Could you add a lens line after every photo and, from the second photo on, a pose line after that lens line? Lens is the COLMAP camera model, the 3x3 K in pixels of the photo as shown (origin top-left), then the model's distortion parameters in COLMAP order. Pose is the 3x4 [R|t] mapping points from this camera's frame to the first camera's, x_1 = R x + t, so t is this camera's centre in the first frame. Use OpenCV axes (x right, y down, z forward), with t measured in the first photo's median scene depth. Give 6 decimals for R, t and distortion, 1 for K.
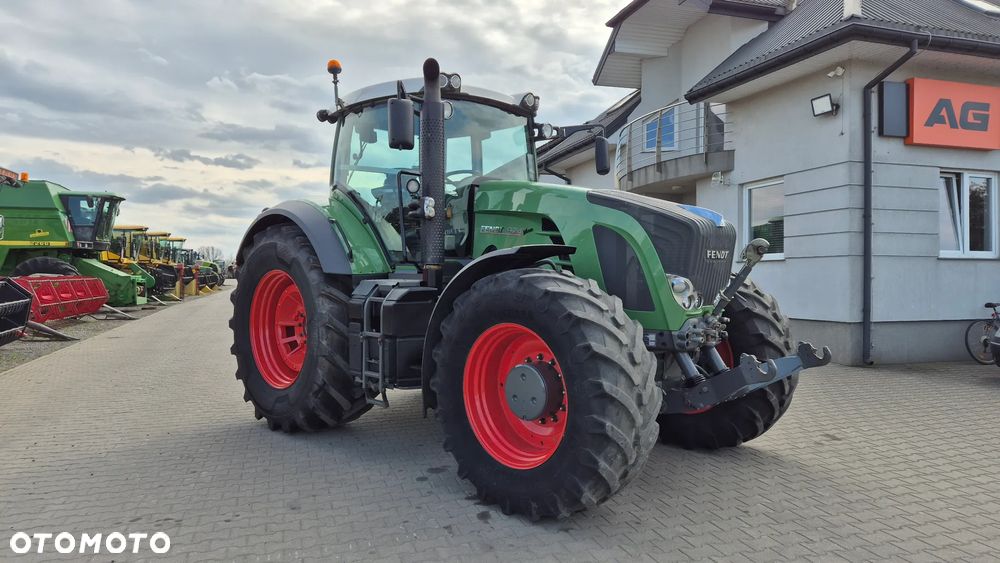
lens RADIAL K [[679.2, 0, 503.5], [0, 679.2, 274.2], [0, 0, 1]] dist [0.082508, -0.042510]
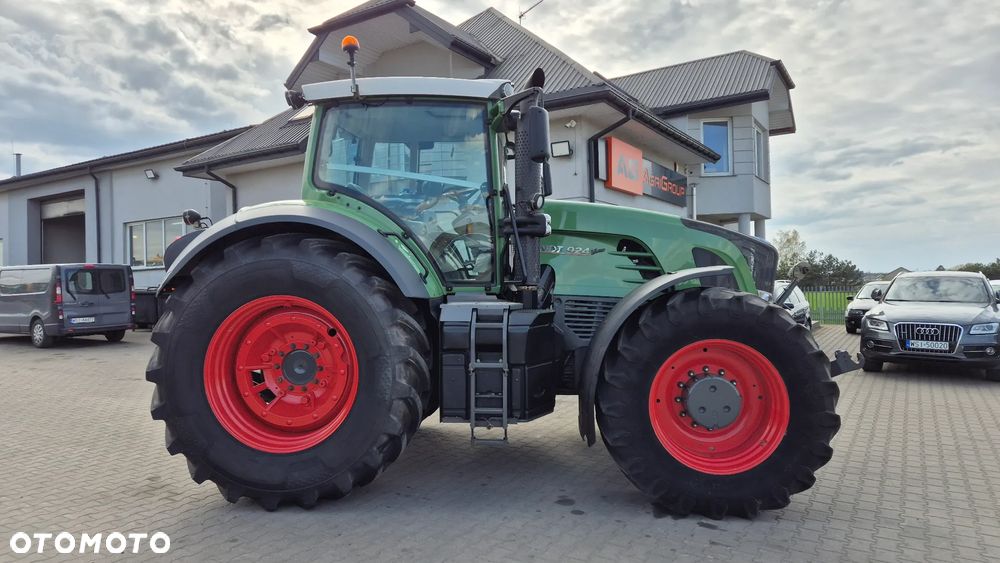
lens RADIAL K [[679.2, 0, 497.1], [0, 679.2, 273.4], [0, 0, 1]] dist [0.082508, -0.042510]
pose [[0.755778, -0.005145, 0.654807, -0.642968], [0.020266, 0.999674, -0.015537, -0.014123], [-0.654514, 0.025013, 0.755636, 0.271662]]
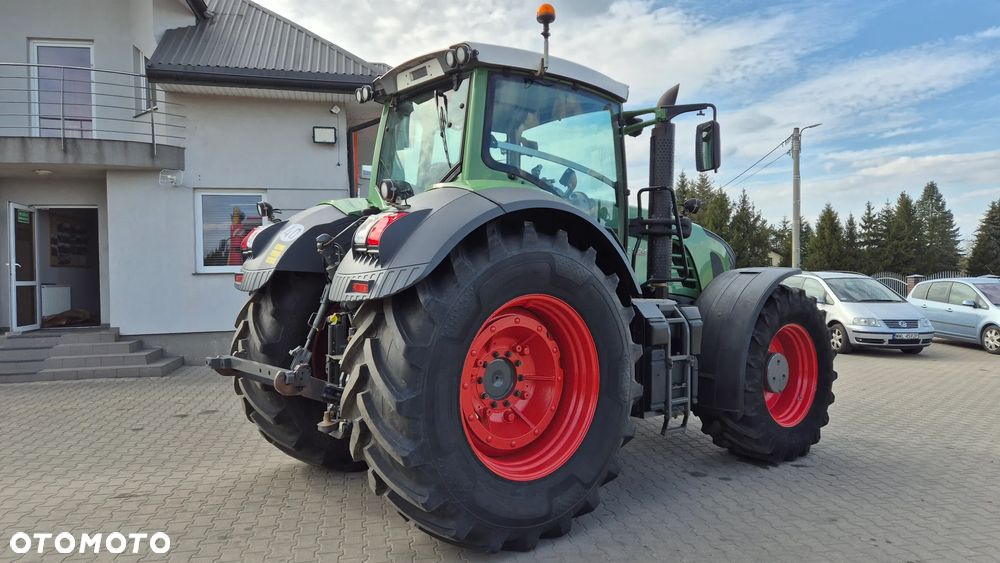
lens RADIAL K [[679.2, 0, 505.1], [0, 679.2, 278.2], [0, 0, 1]] dist [0.082508, -0.042510]
pose [[0.088253, -0.009044, 0.996057, -0.967957], [0.017352, 0.999821, 0.007540, -0.026890], [-0.995947, 0.016618, 0.088394, 0.972528]]
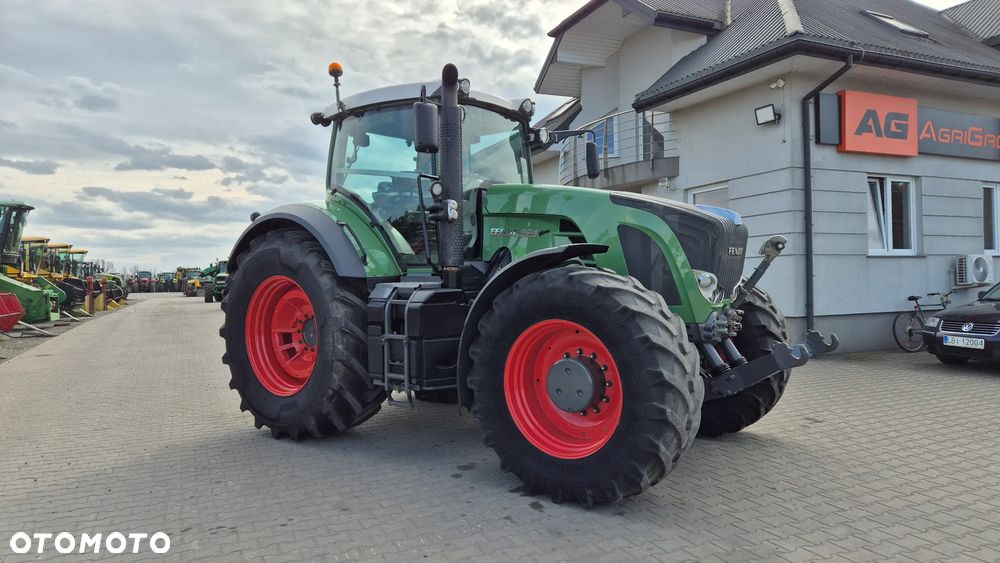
lens RADIAL K [[679.2, 0, 488.3], [0, 679.2, 285.8], [0, 0, 1]] dist [0.082508, -0.042510]
pose [[0.992508, -0.020438, 0.120458, -0.149249], [0.019917, 0.999786, 0.005526, 0.008757], [-0.120546, -0.003086, 0.992703, -0.012490]]
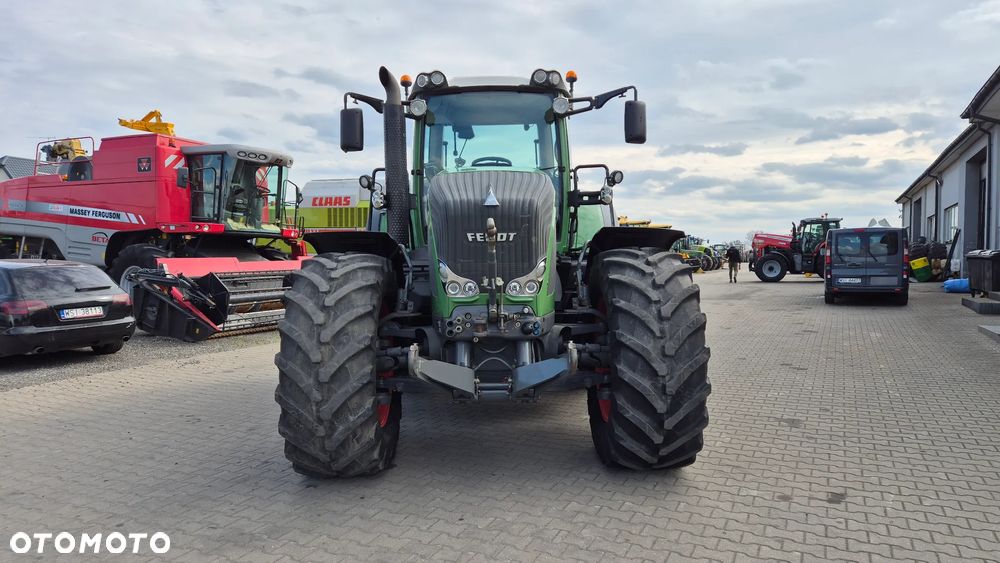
lens RADIAL K [[679.2, 0, 498.3], [0, 679.2, 278.8], [0, 0, 1]] dist [0.082508, -0.042510]
pose [[0.708691, 0.026591, -0.705018, 0.688450], [-0.005640, 0.999471, 0.032027, -0.001515], [0.705497, -0.018721, 0.708466, 0.271692]]
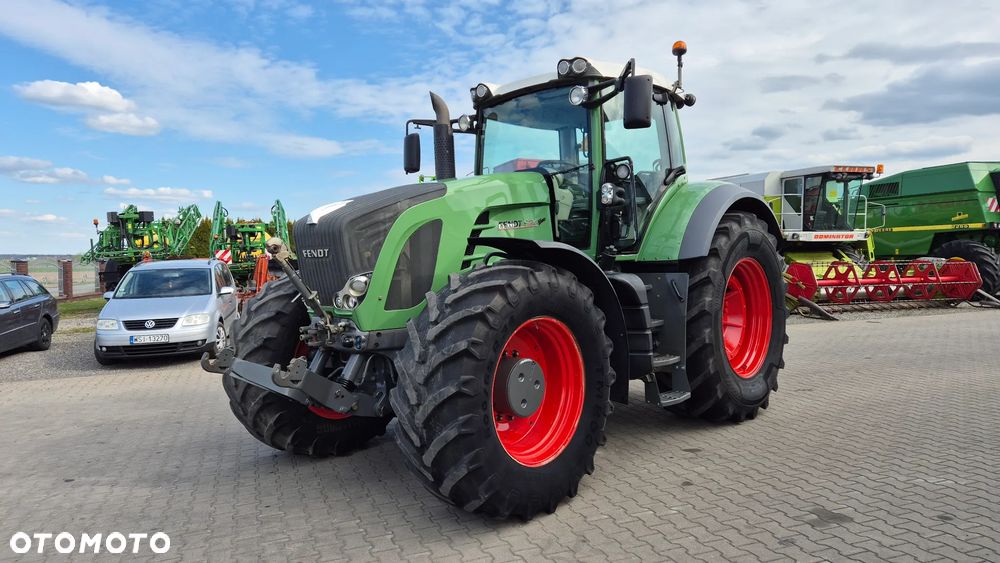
lens RADIAL K [[679.2, 0, 485.7], [0, 679.2, 283.6], [0, 0, 1]] dist [0.082508, -0.042510]
pose [[0.014179, 0.040619, -0.999074, 0.925851], [0.004173, 0.999163, 0.040682, -0.017790], [0.999891, -0.004746, 0.013998, 0.892260]]
